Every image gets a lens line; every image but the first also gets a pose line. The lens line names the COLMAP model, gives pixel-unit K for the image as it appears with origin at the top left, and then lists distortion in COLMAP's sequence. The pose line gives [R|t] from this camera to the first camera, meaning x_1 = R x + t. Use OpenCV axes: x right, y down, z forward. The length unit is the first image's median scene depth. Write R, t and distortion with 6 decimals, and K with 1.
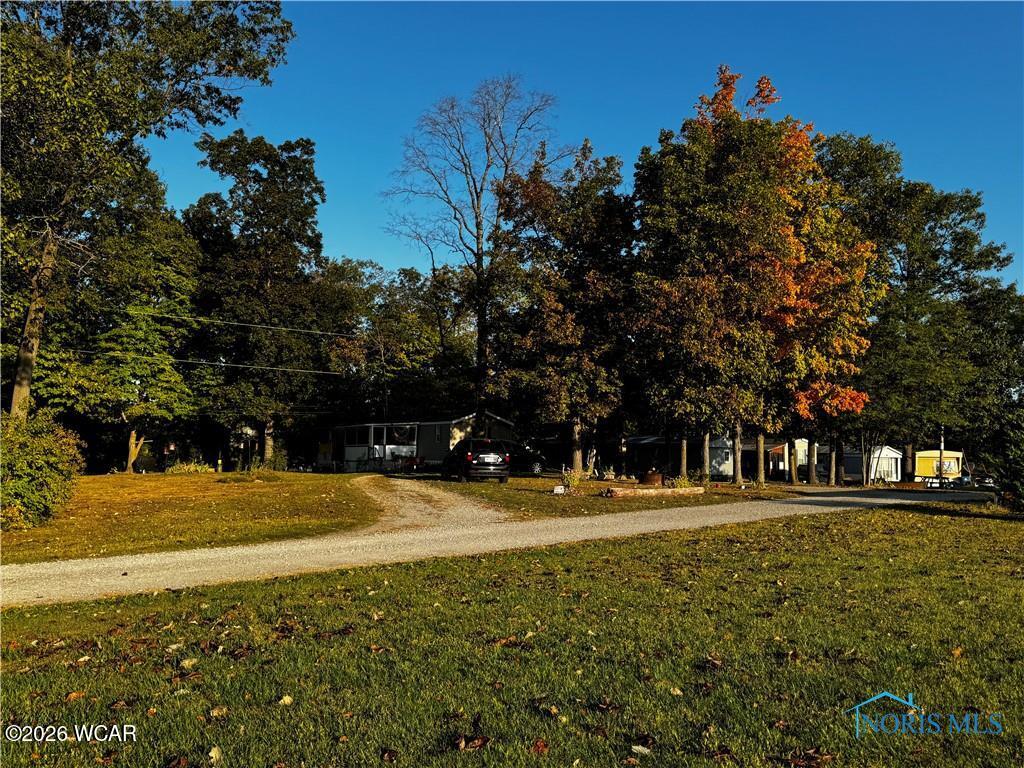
lens RADIAL K [[805.0, 0, 512.0], [0, 805.0, 384.0], [0, 0, 1]] dist [0.005573, -0.001458]
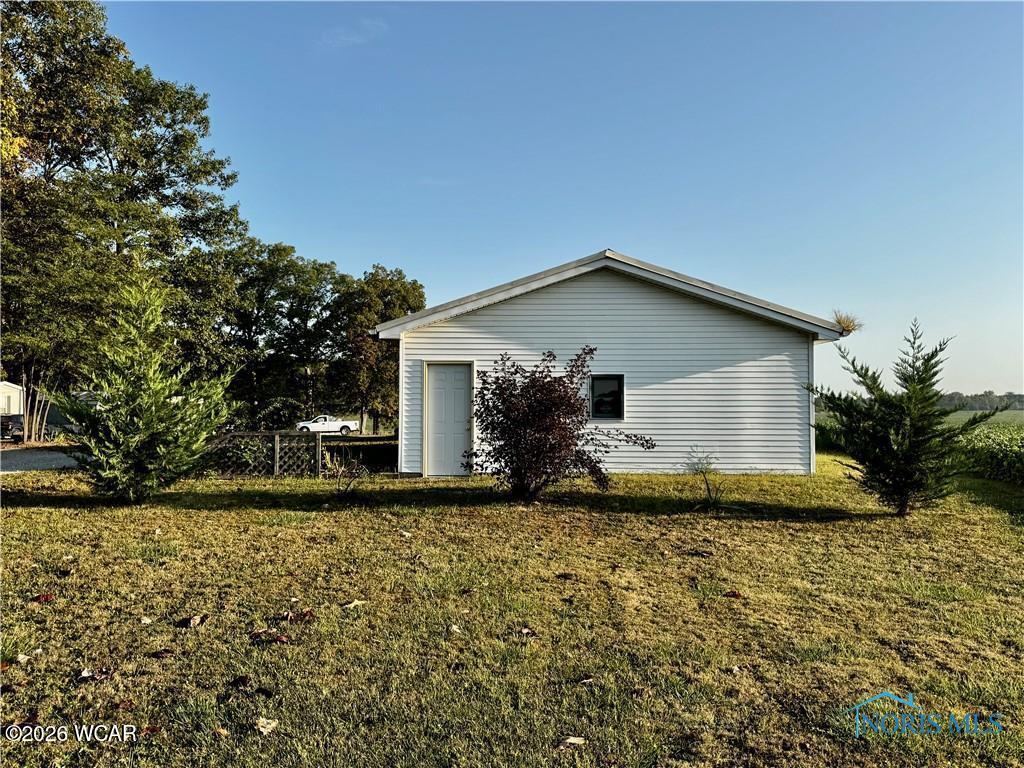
lens RADIAL K [[805.0, 0, 512.0], [0, 805.0, 384.0], [0, 0, 1]] dist [0.005573, -0.001458]
pose [[0.667275, 0.001239, 0.744810, 0.162395], [-0.048319, 0.997964, 0.041629, 0.019338], [-0.743242, -0.063766, 0.665976, 0.170615]]
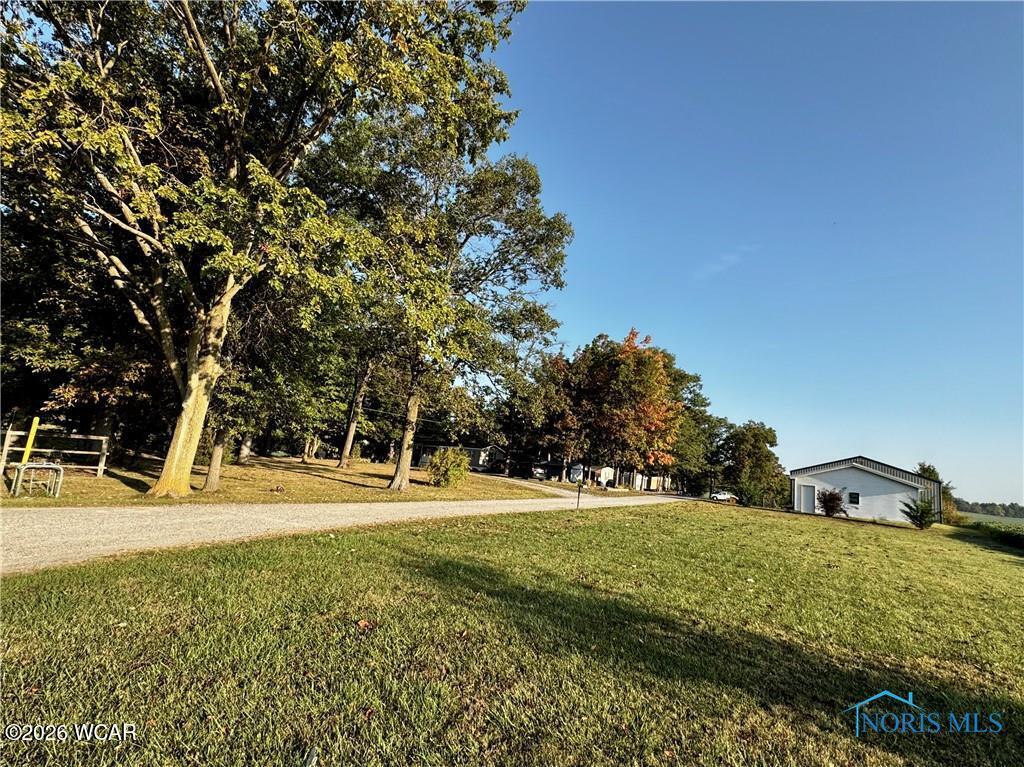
lens RADIAL K [[480.2, 0, 512.0], [0, 480.2, 383.5], [0, 0, 1]] dist [-0.000615, -0.000078]
pose [[0.963157, 0.120984, 0.240192, -0.338480], [-0.103127, 0.990976, -0.085620, -0.026839], [-0.248383, 0.057696, 0.966942, -0.289554]]
